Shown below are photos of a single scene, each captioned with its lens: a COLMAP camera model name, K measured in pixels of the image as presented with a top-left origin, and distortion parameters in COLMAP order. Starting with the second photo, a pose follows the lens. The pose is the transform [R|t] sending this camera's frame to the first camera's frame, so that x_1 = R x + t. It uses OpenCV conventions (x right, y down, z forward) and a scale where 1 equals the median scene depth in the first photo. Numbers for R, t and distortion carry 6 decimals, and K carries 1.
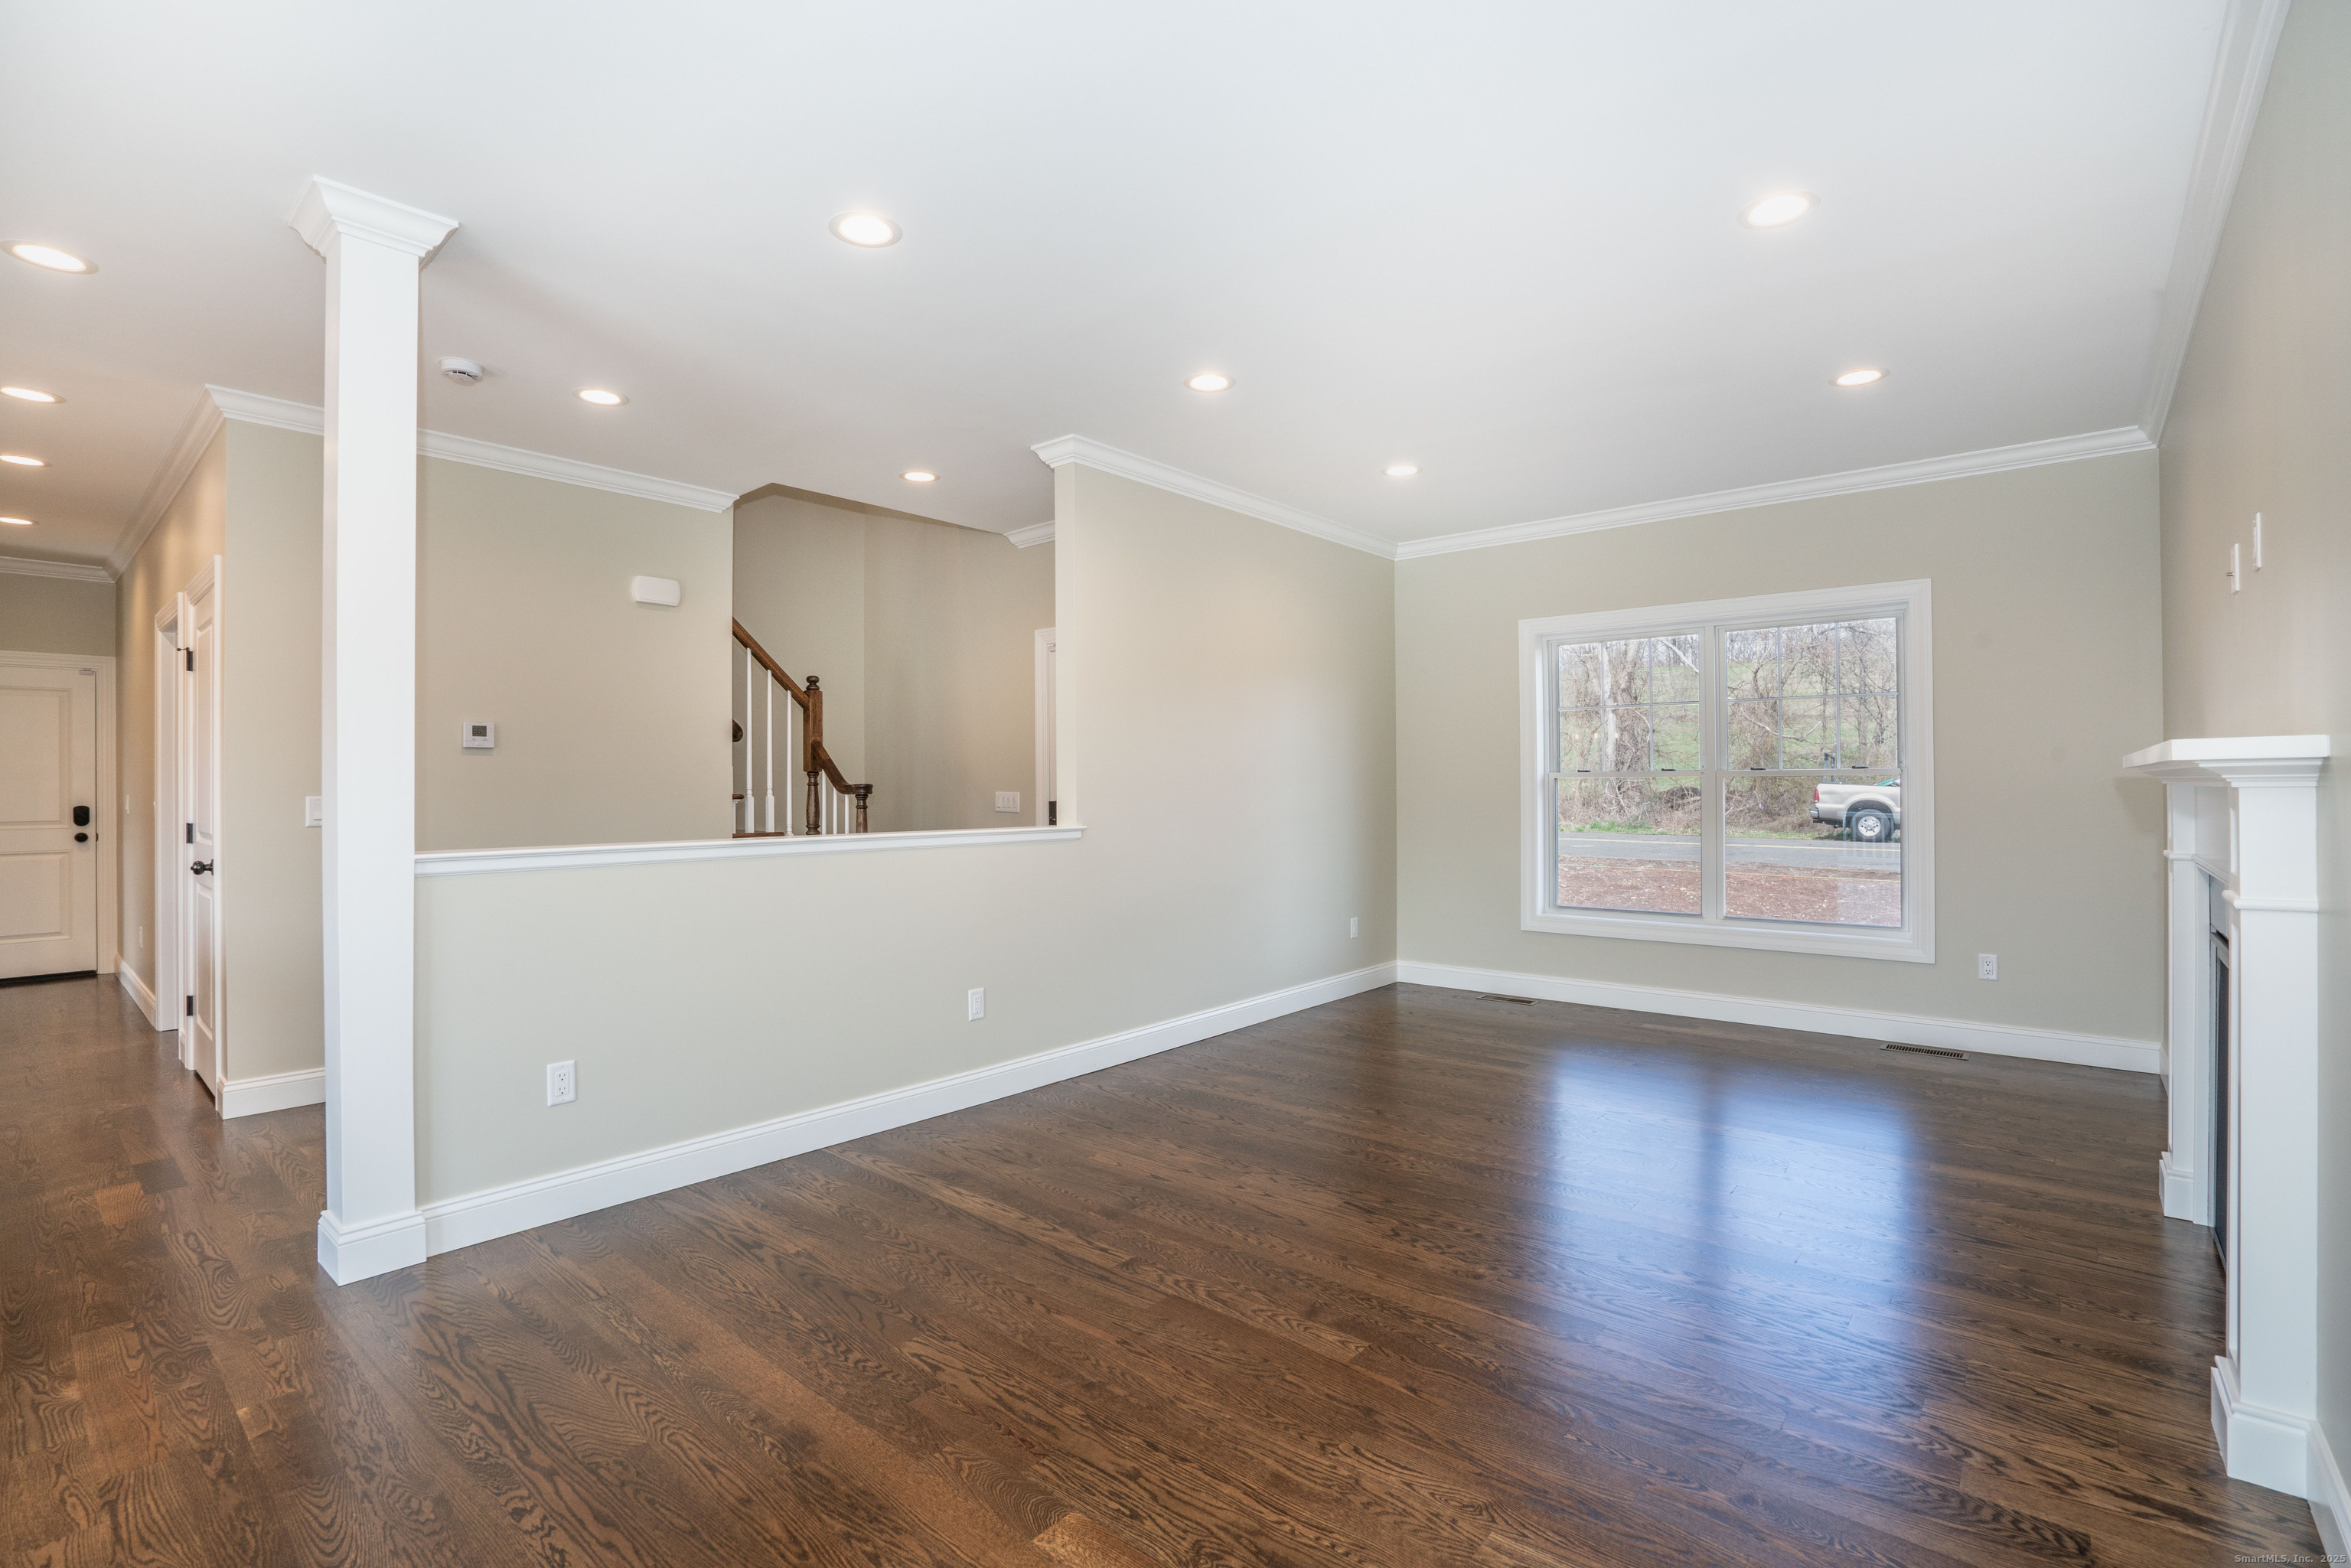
lens RADIAL K [[1055.8, 0, 1164.0], [0, 1055.8, 781.3], [0, 0, 1]] dist [-0.045588, 0.010361]
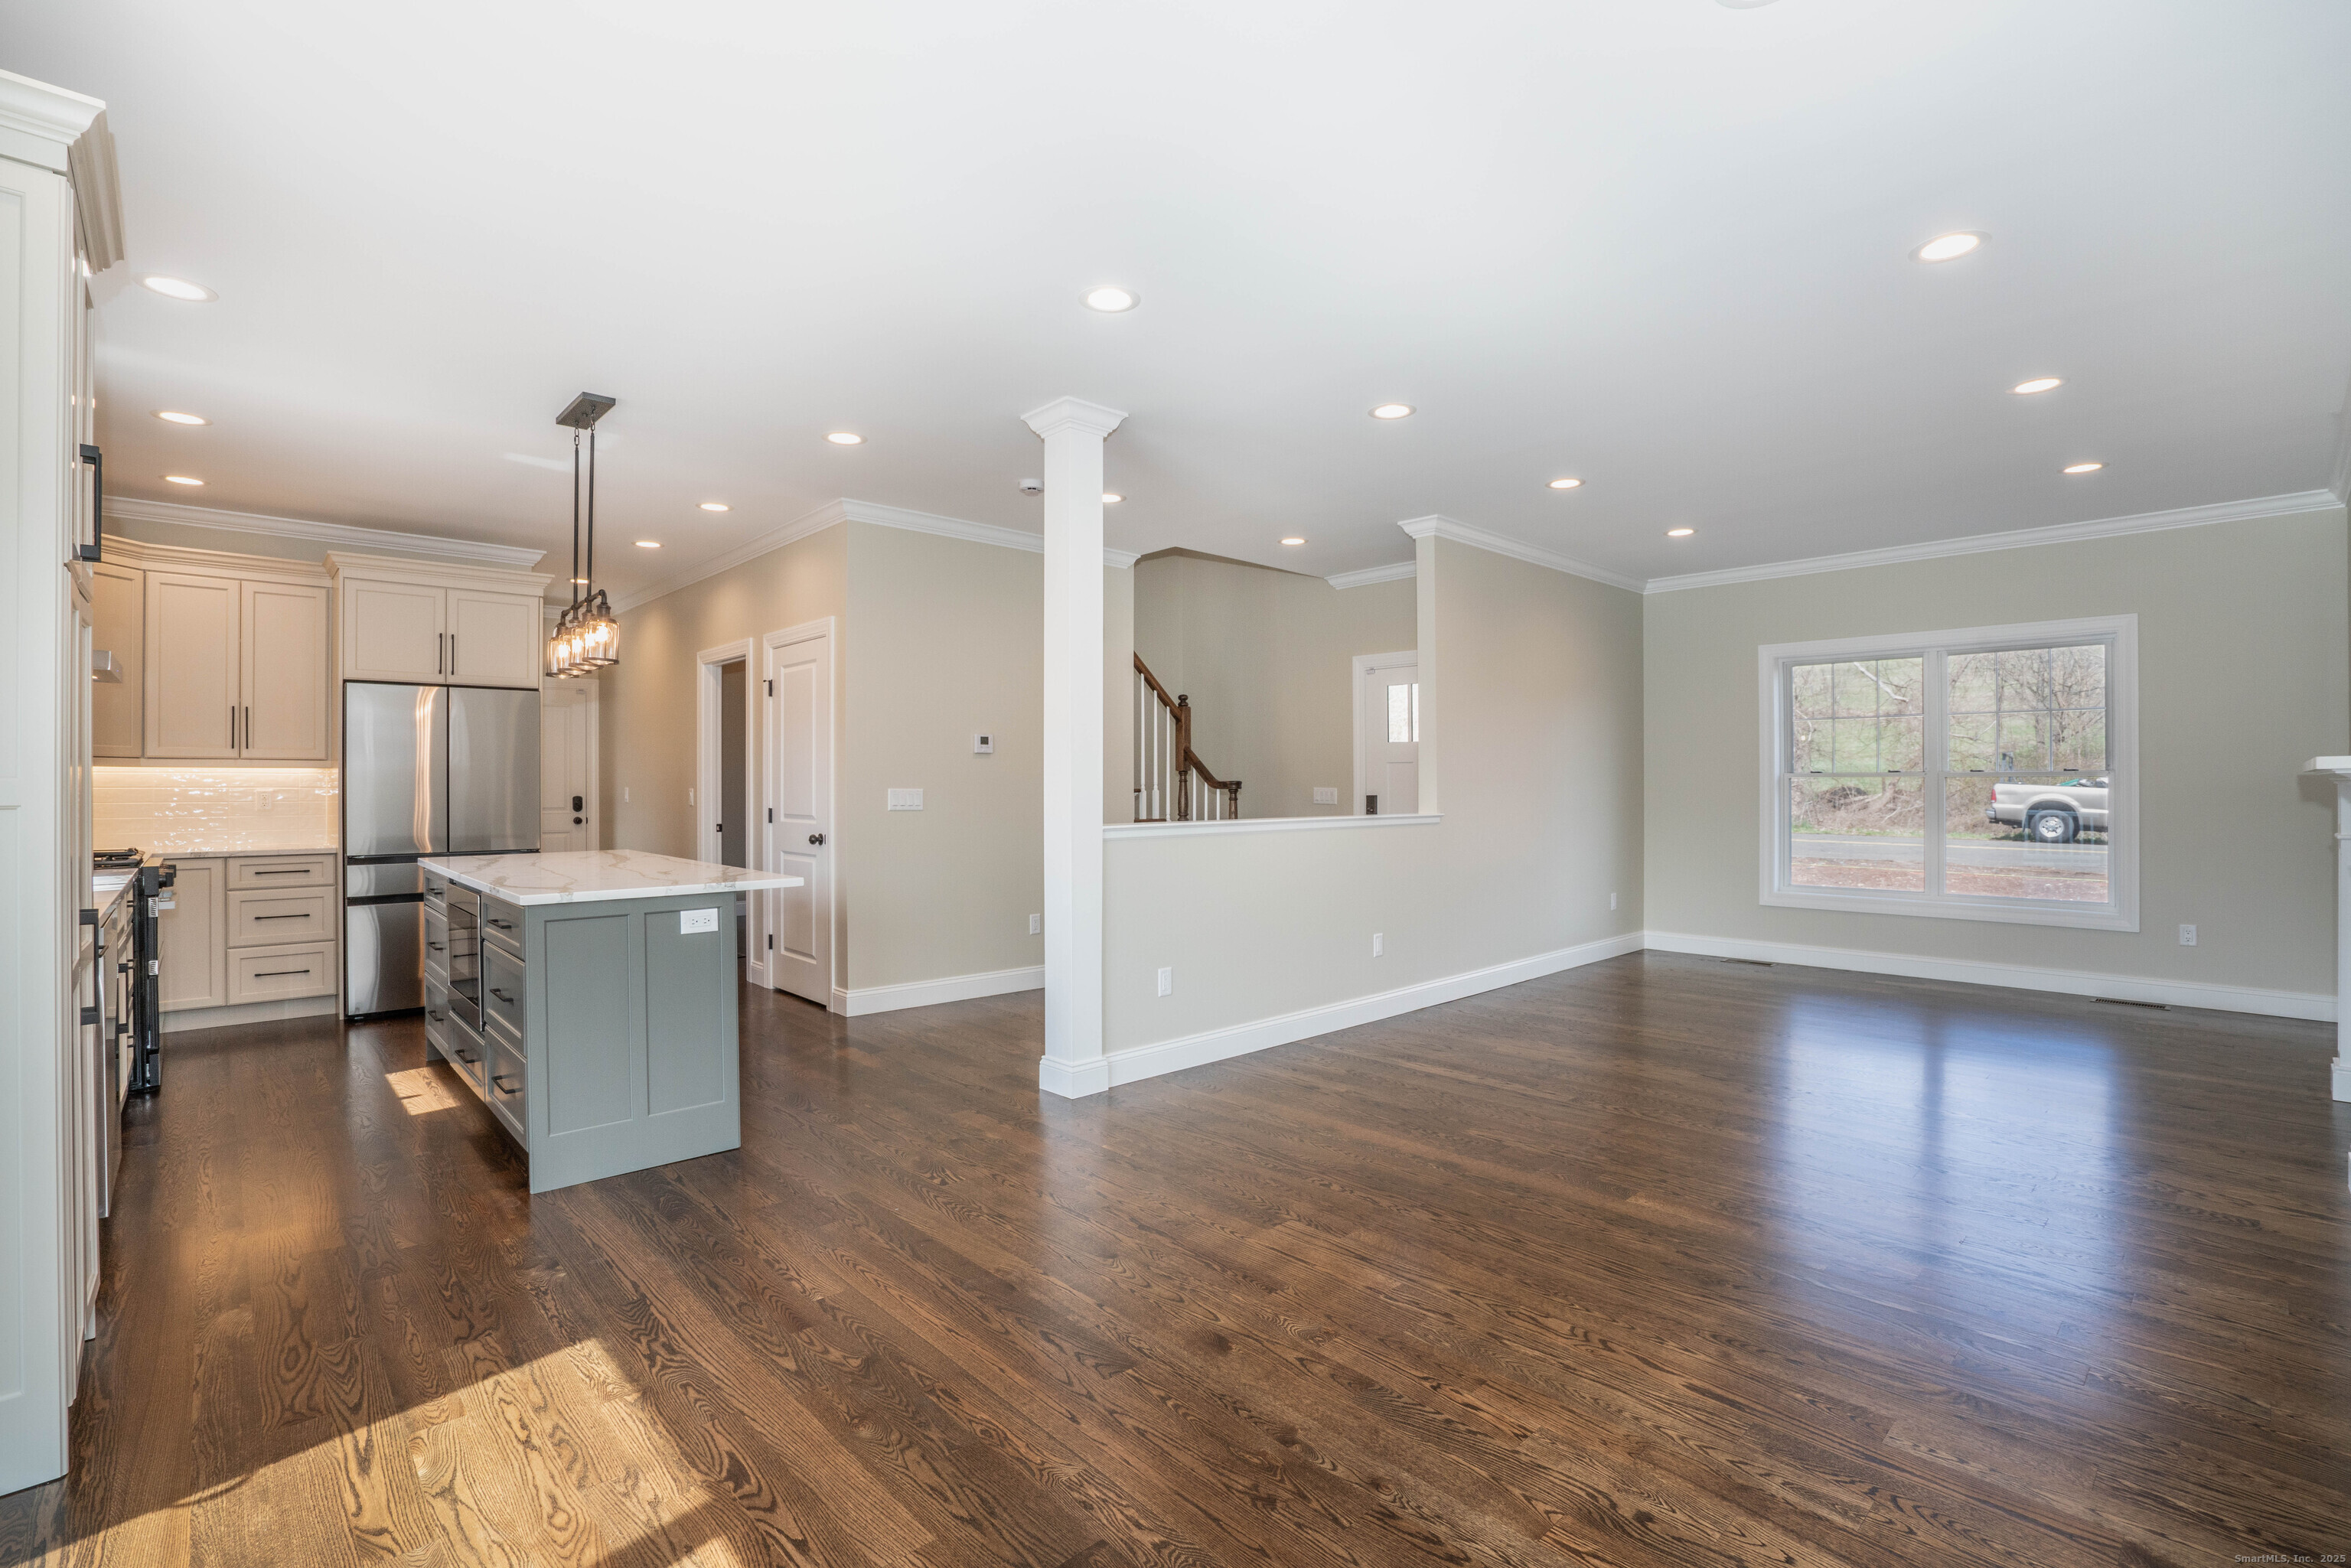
lens RADIAL K [[1055.8, 0, 1165.6], [0, 1055.8, 784.9], [0, 0, 1]] dist [-0.045588, 0.010361]
pose [[0.994112, 0.003432, -0.108306, -0.262923], [-0.002803, 0.999978, 0.005960, 0.000102], [0.108324, -0.005622, 0.994100, -0.317729]]
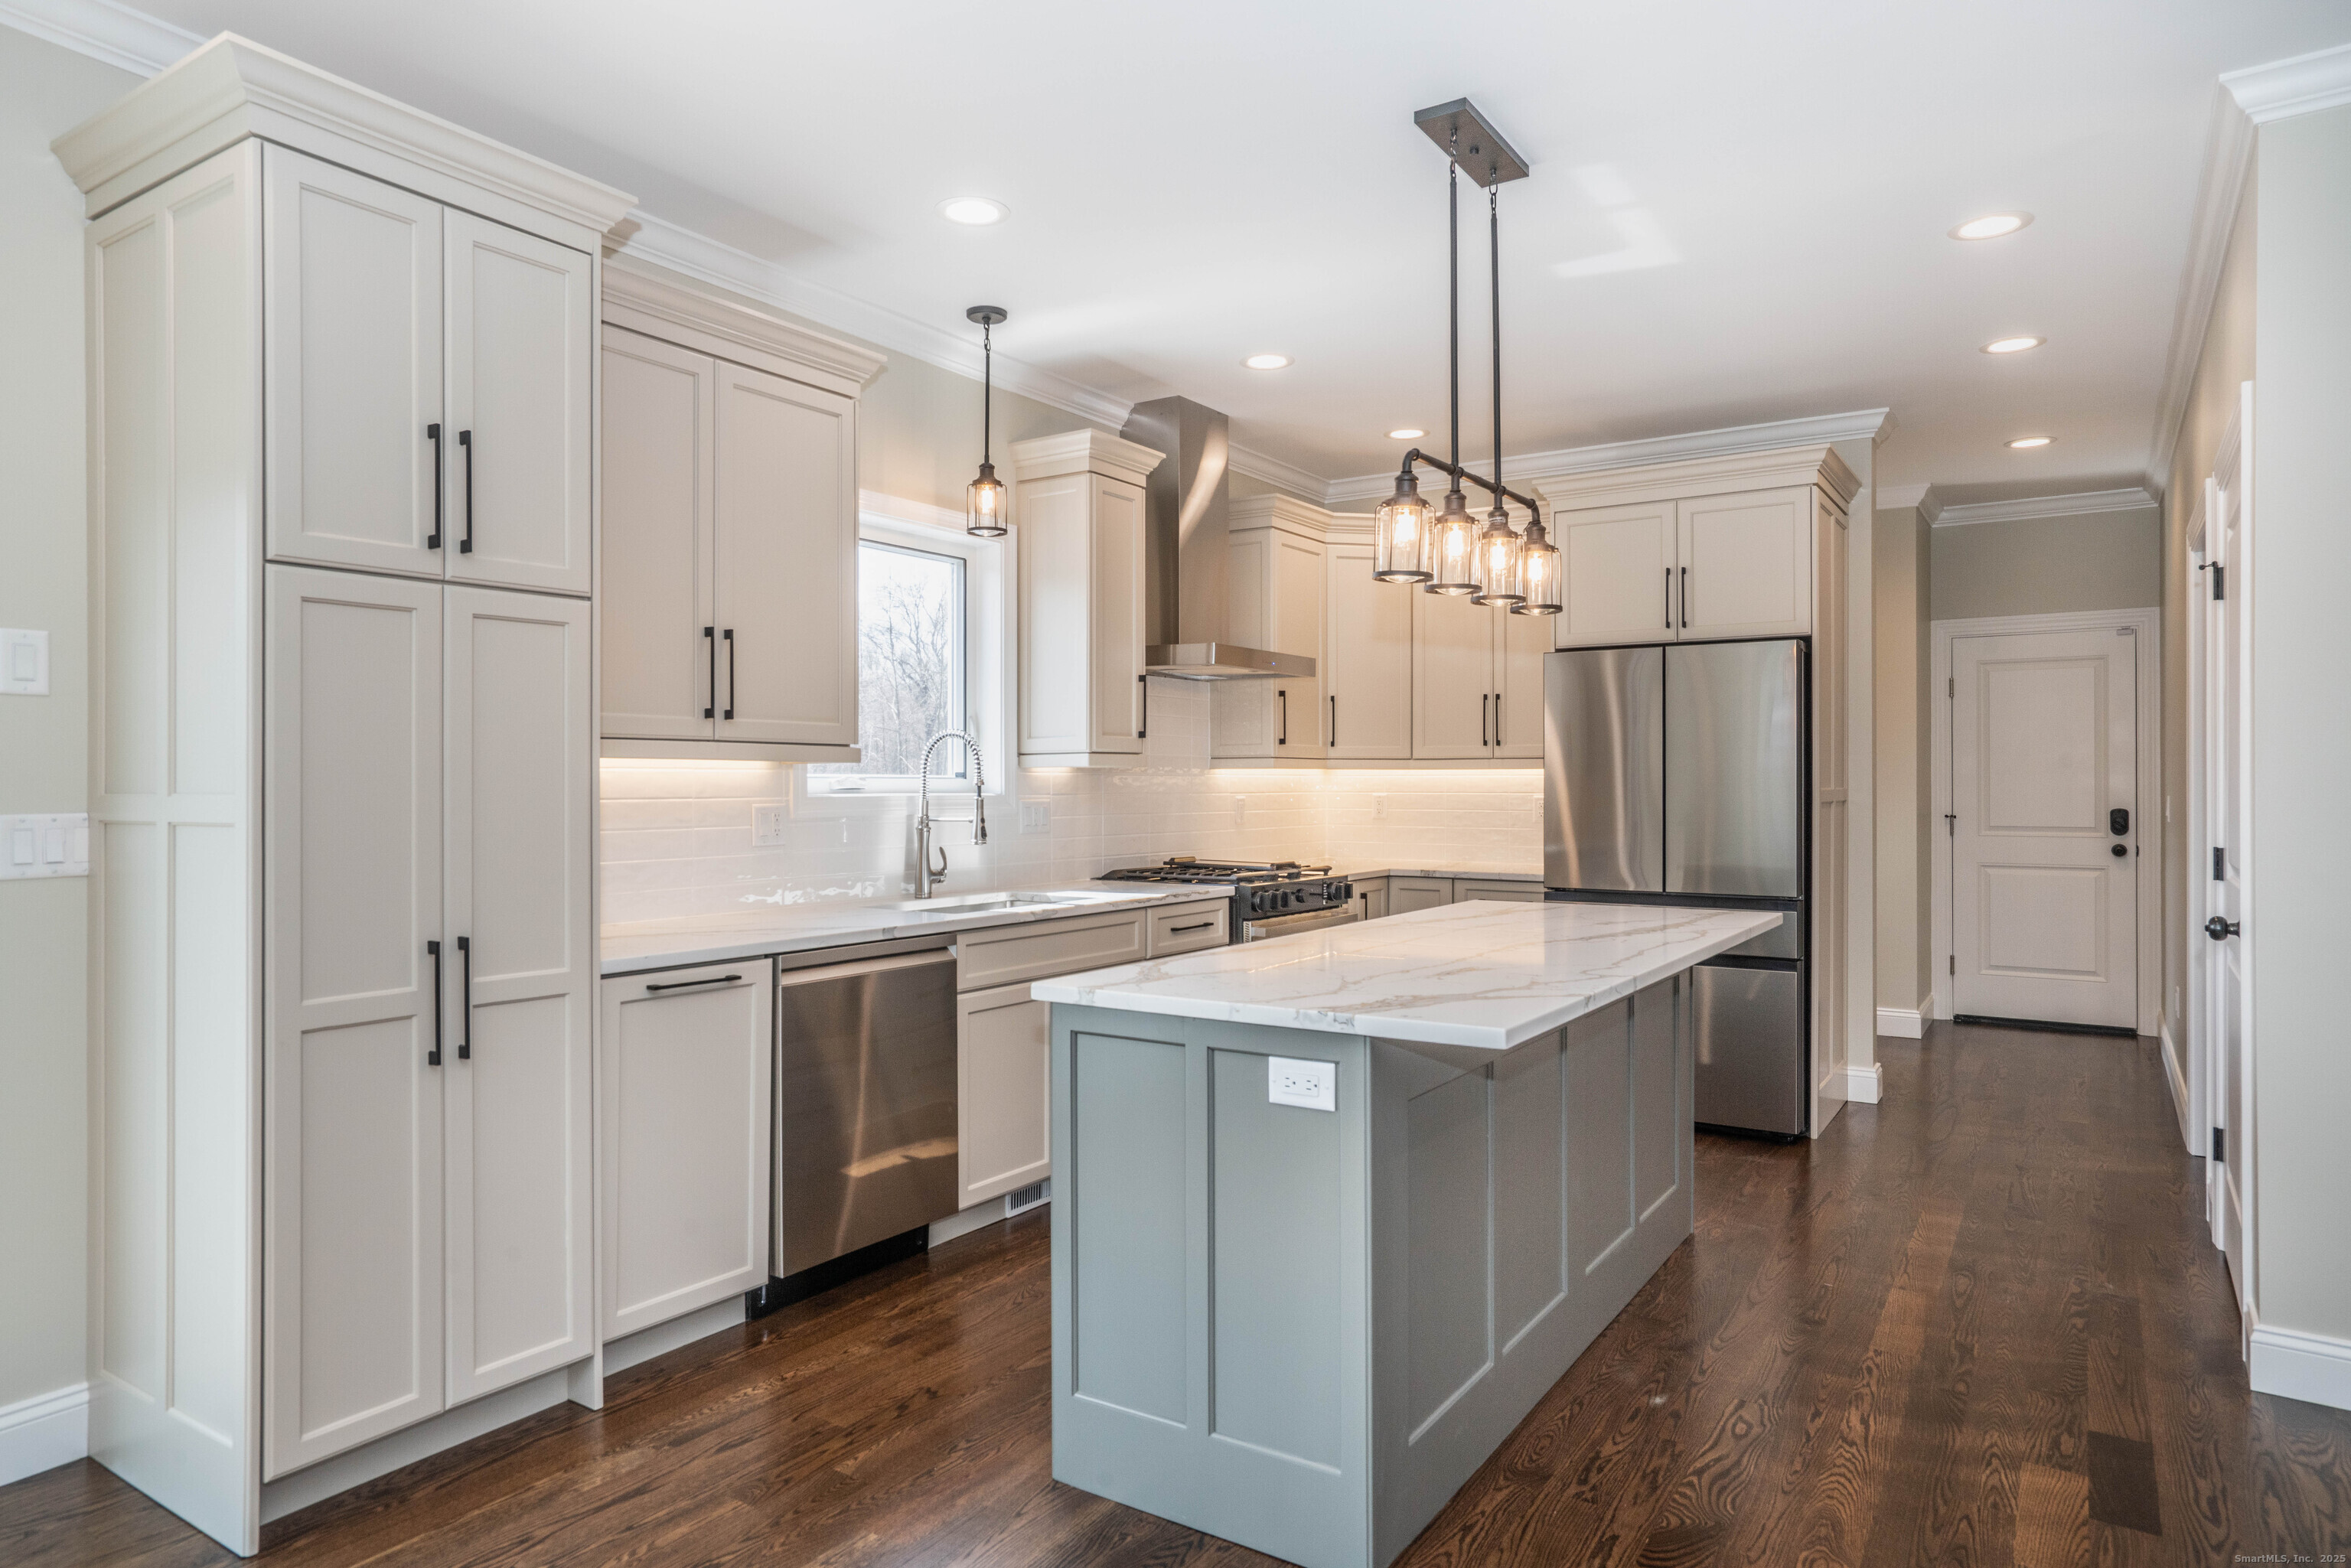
lens RADIAL K [[1378.7, 0, 1176.4], [0, 1378.7, 777.0], [0, 0, 1]] dist [-0.000373, 0.006239]
pose [[0.124024, 0.000537, -0.992279, -0.201725], [0.004409, 0.999990, 0.001093, -0.004892], [0.992269, -0.004511, 0.124020, 0.266742]]
